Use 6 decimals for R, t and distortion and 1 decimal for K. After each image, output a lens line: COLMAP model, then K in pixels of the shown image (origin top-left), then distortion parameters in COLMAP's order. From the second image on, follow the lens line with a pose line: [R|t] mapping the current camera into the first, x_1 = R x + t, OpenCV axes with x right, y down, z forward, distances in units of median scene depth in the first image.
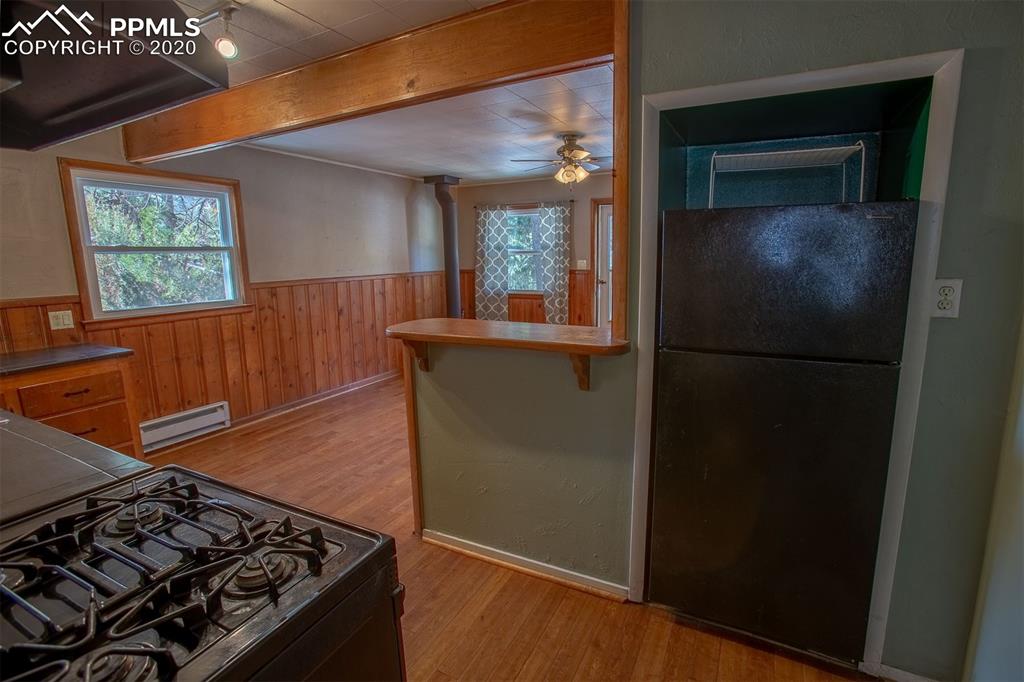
lens RADIAL K [[479.5, 0, 515.7], [0, 479.5, 337.9], [0, 0, 1]] dist [-0.066012, 0.029805]
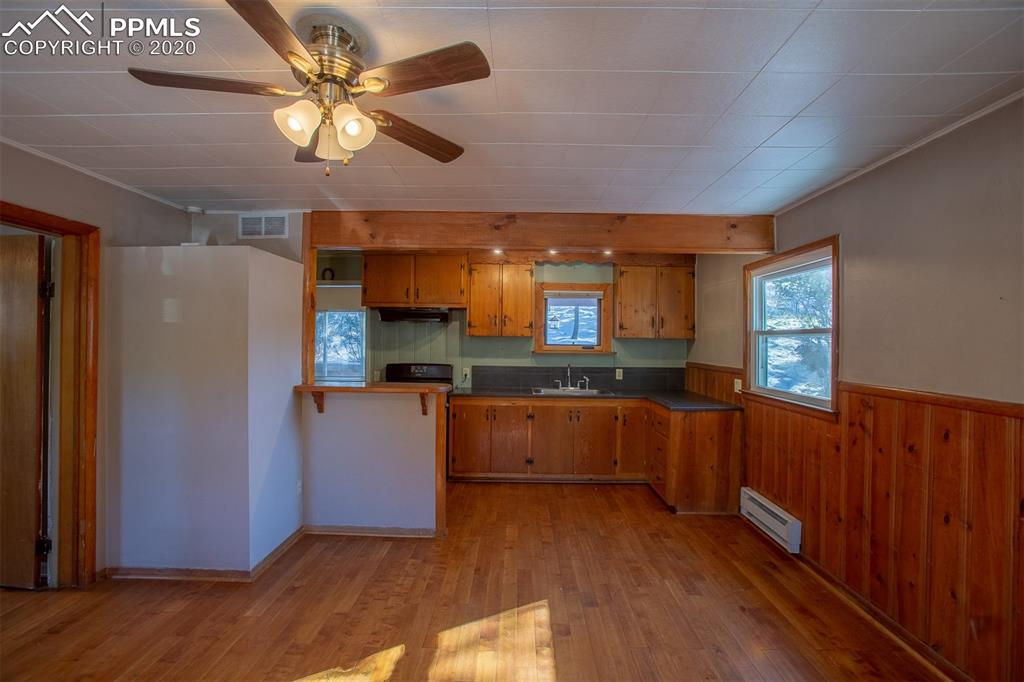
lens RADIAL K [[469.8, 0, 512.1], [0, 469.8, 335.7], [0, 0, 1]] dist [-0.073215, 0.028101]
pose [[-0.893541, 0.001425, -0.448979, 0.151144], [-0.074483, 0.985668, 0.151363, -0.250526], [0.442760, 0.168691, -0.880629, 1.390648]]
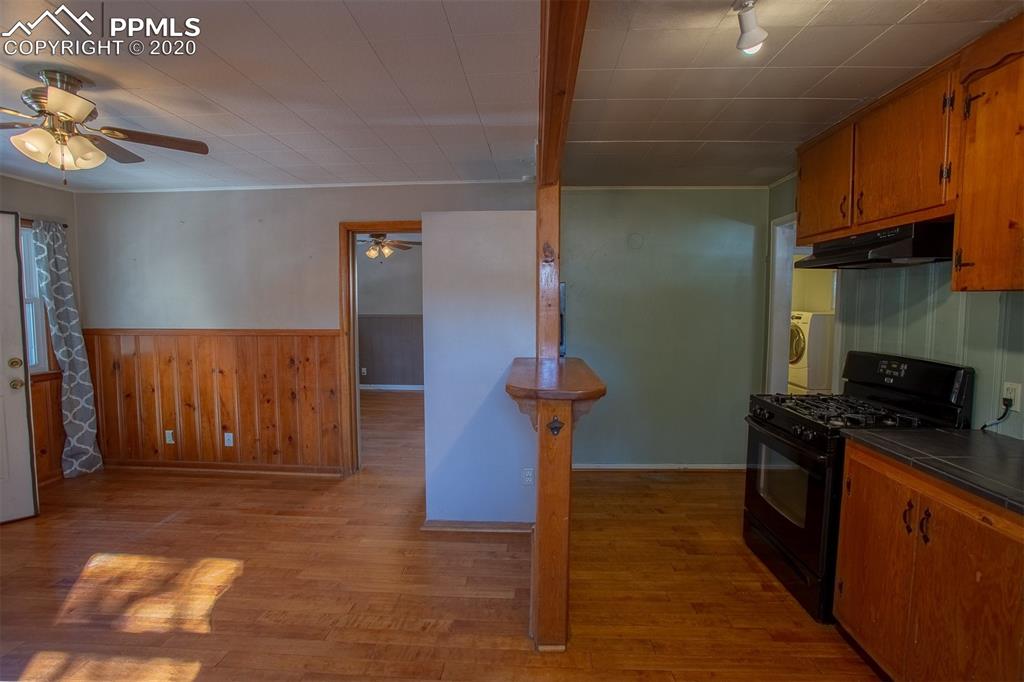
lens RADIAL K [[479.5, 0, 515.7], [0, 479.5, 337.9], [0, 0, 1]] dist [-0.066012, 0.029805]
pose [[-0.422725, -0.053164, 0.904697, -0.537828], [0.160490, 0.978108, 0.132468, -0.134531], [-0.891934, 0.201193, -0.404939, 0.797705]]
